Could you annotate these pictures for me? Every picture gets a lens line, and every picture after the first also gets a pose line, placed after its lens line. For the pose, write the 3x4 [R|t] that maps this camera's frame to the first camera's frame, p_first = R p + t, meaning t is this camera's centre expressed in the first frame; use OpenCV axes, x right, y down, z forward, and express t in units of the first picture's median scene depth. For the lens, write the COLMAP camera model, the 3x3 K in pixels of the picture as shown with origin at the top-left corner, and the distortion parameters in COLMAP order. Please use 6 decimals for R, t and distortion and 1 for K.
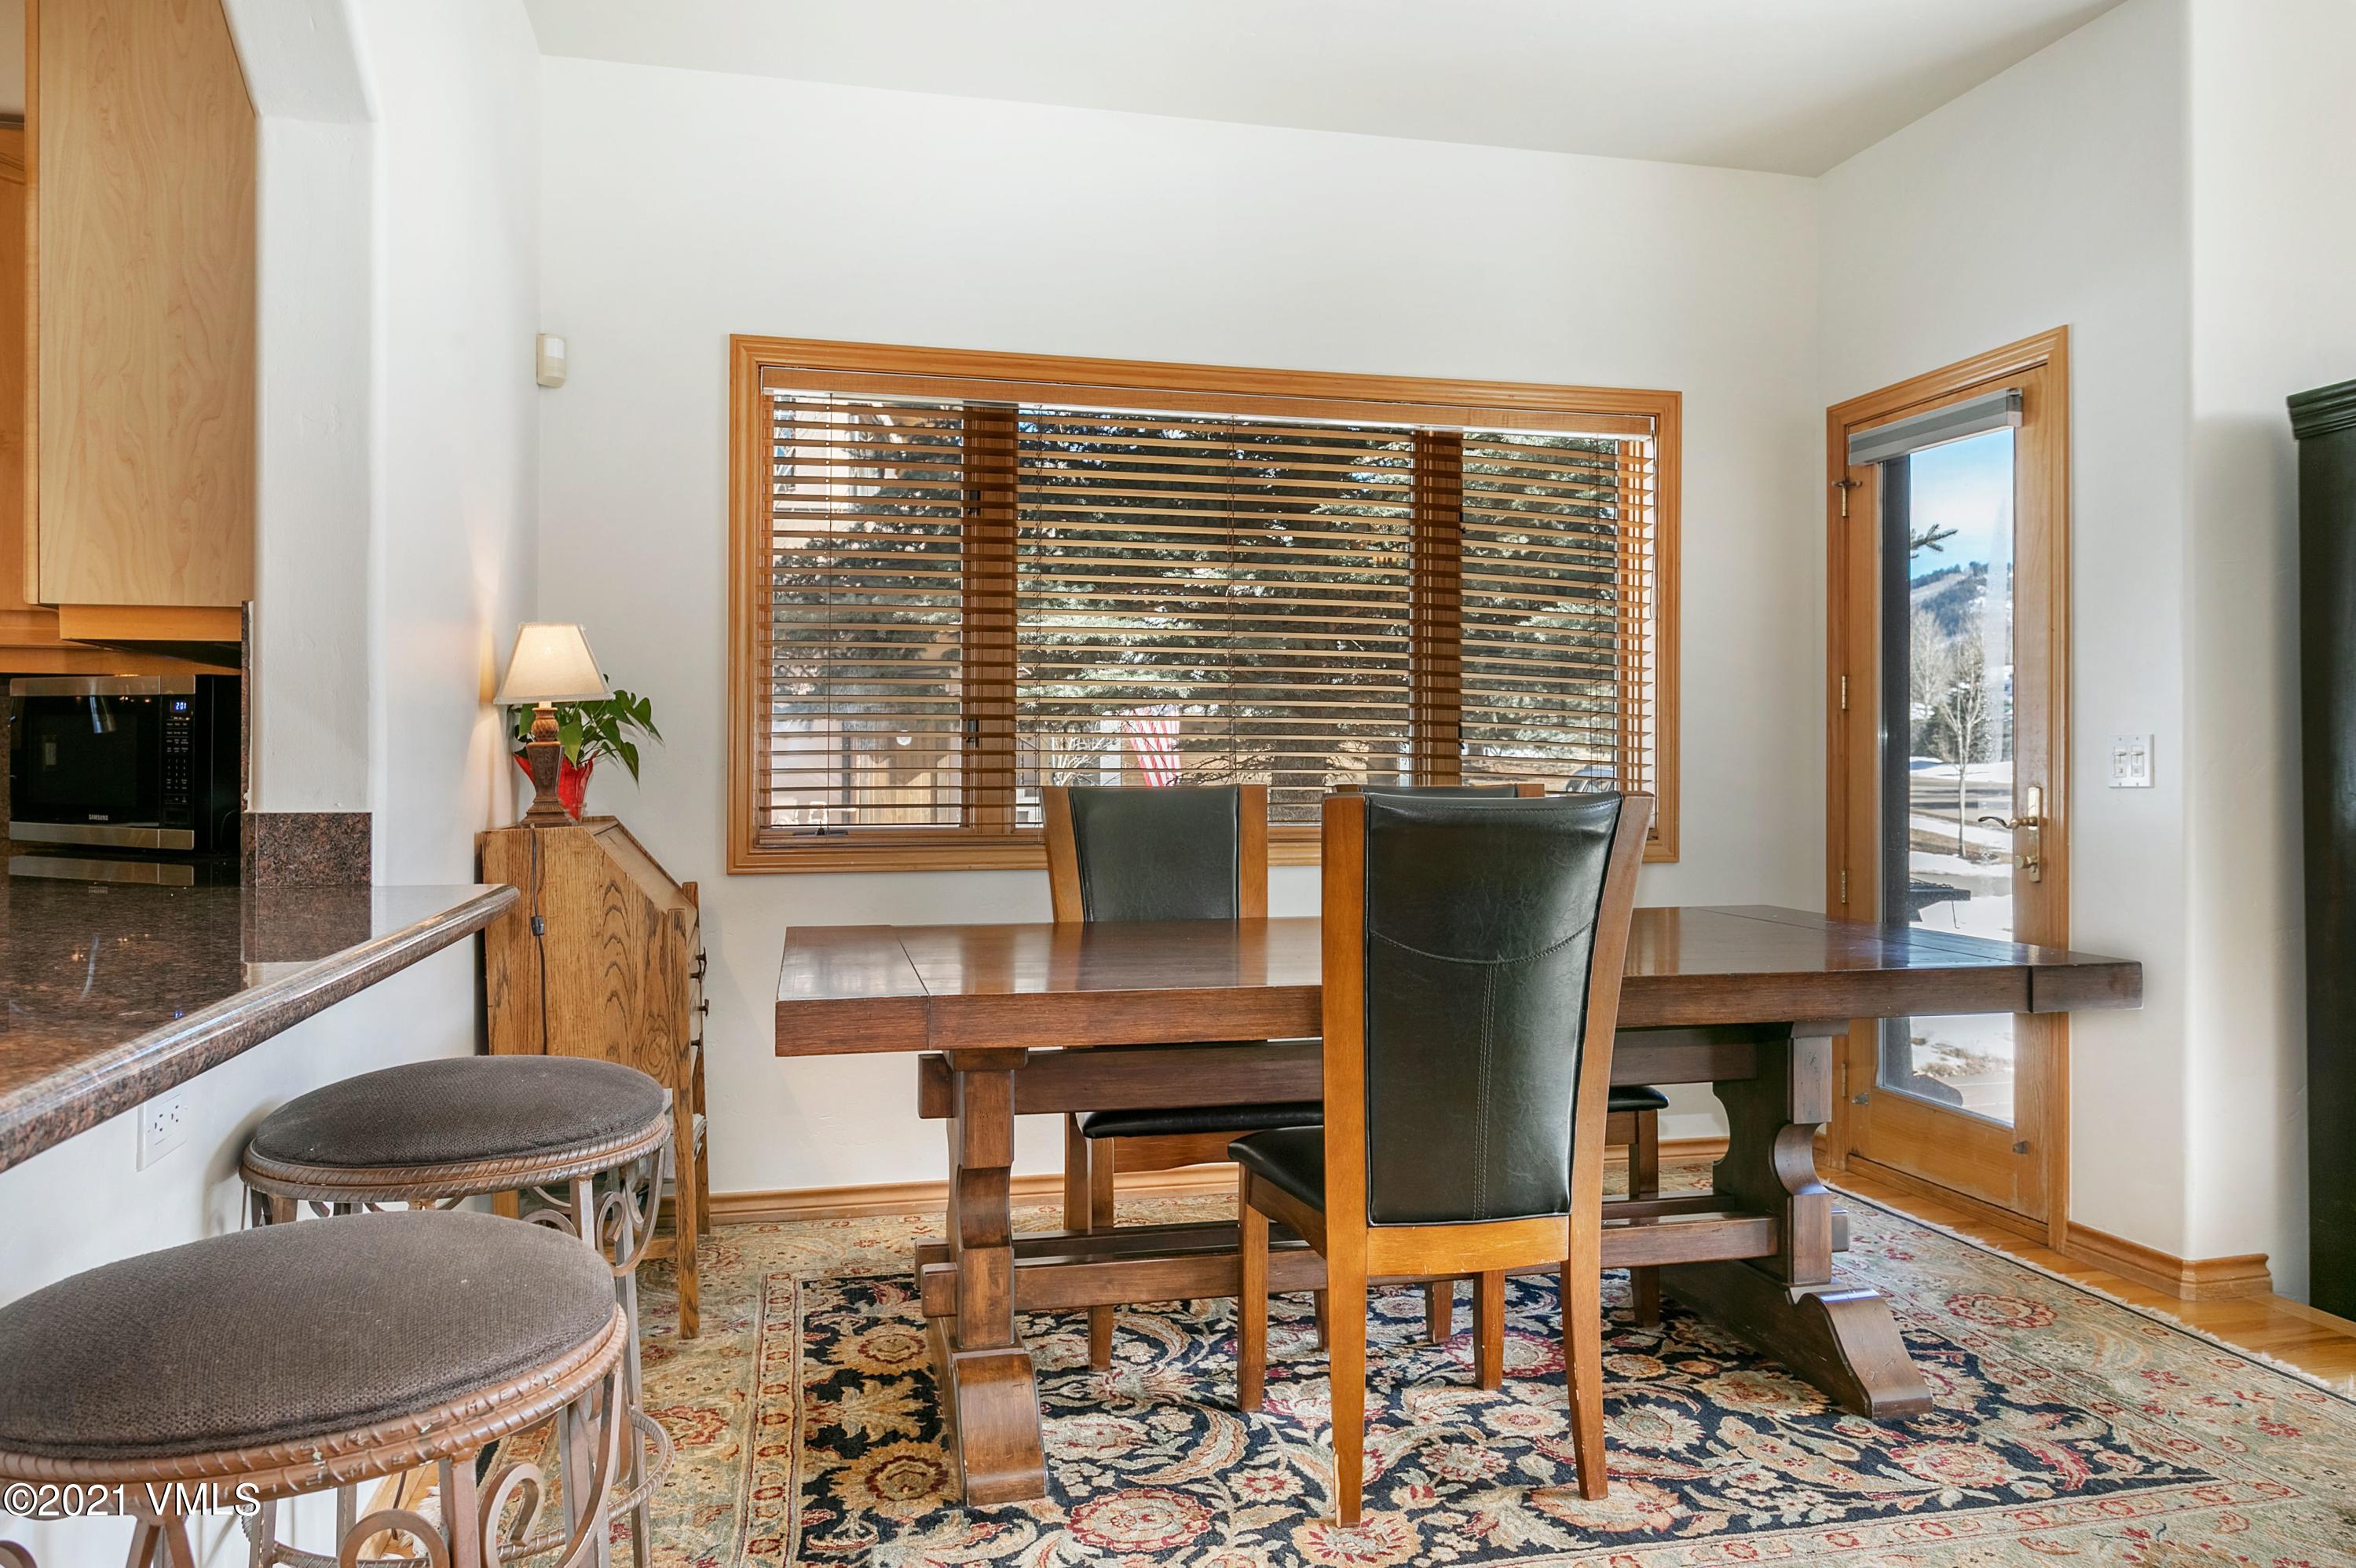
lens RADIAL K [[1709.7, 0, 1112.0], [0, 1709.7, 734.8], [0, 0, 1]] dist [-0.002800, 0.003934]
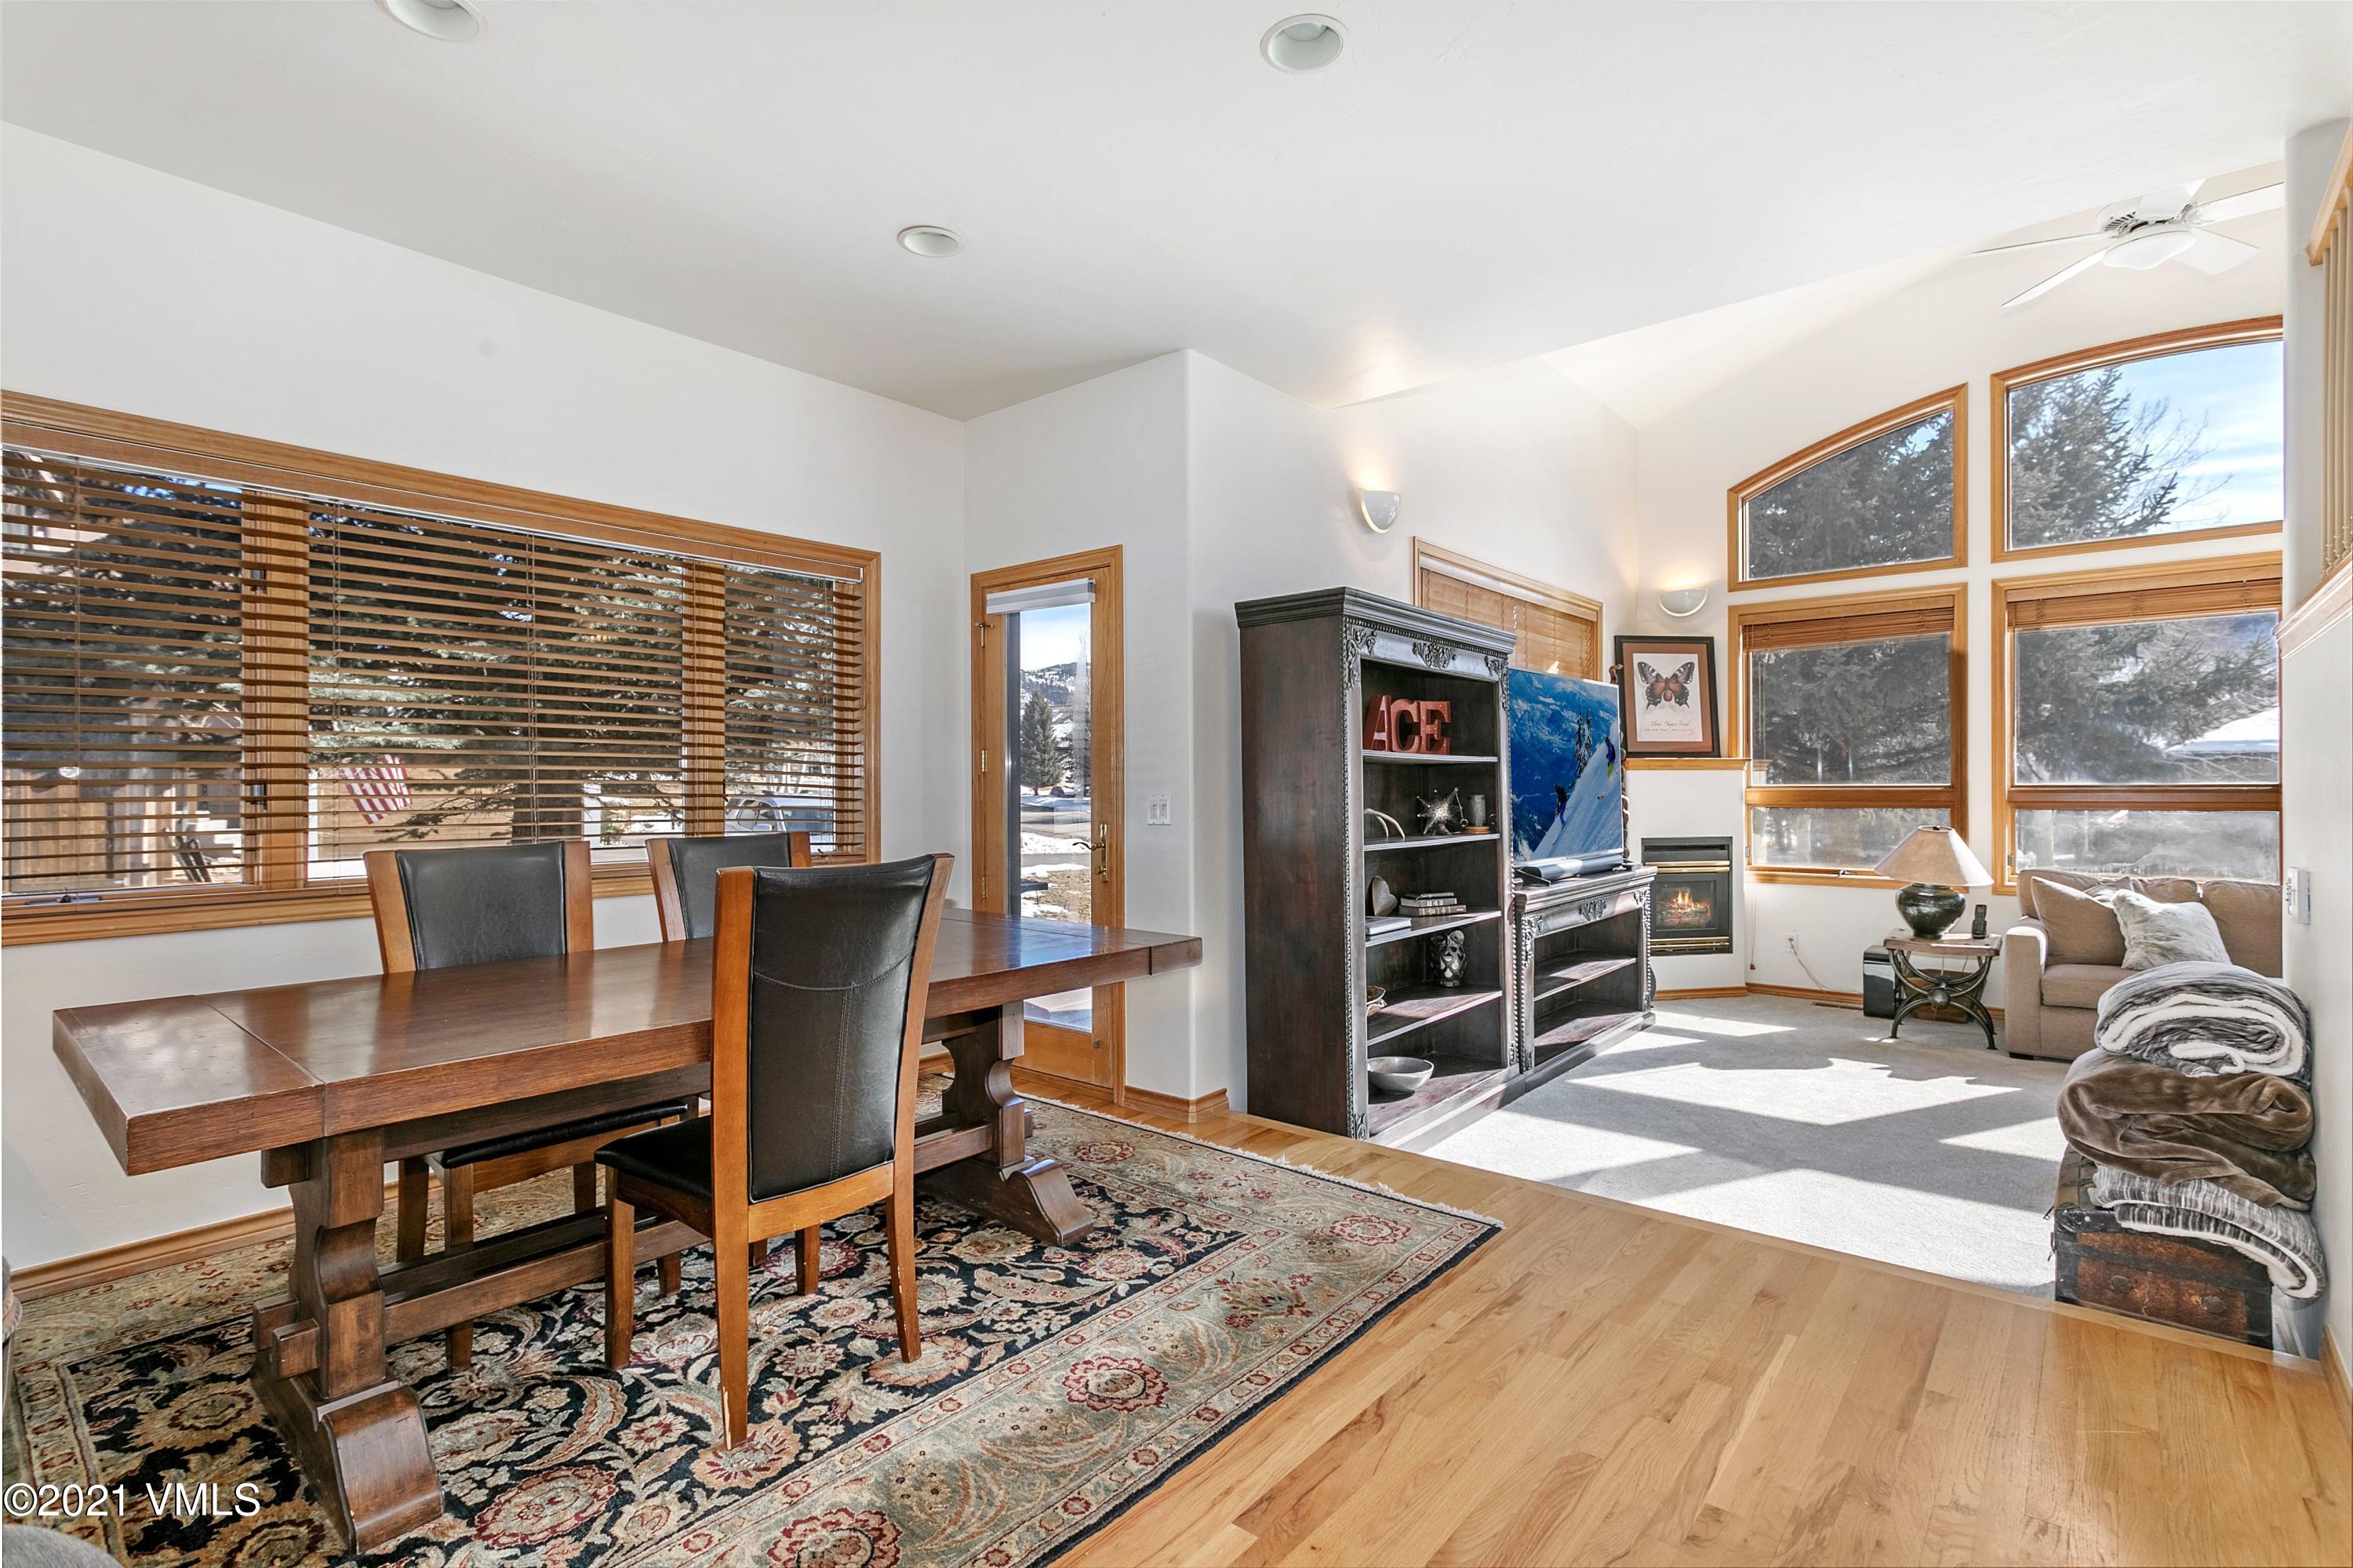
lens RADIAL K [[1147.3, 0, 1189.0], [0, 1147.3, 782.7], [0, 0, 1]] dist [0.005485, -0.002448]
pose [[0.786065, -0.004087, 0.618131, -0.106605], [-0.005996, 0.999881, 0.014236, -0.035580], [-0.618115, -0.014897, 0.785947, 0.116485]]
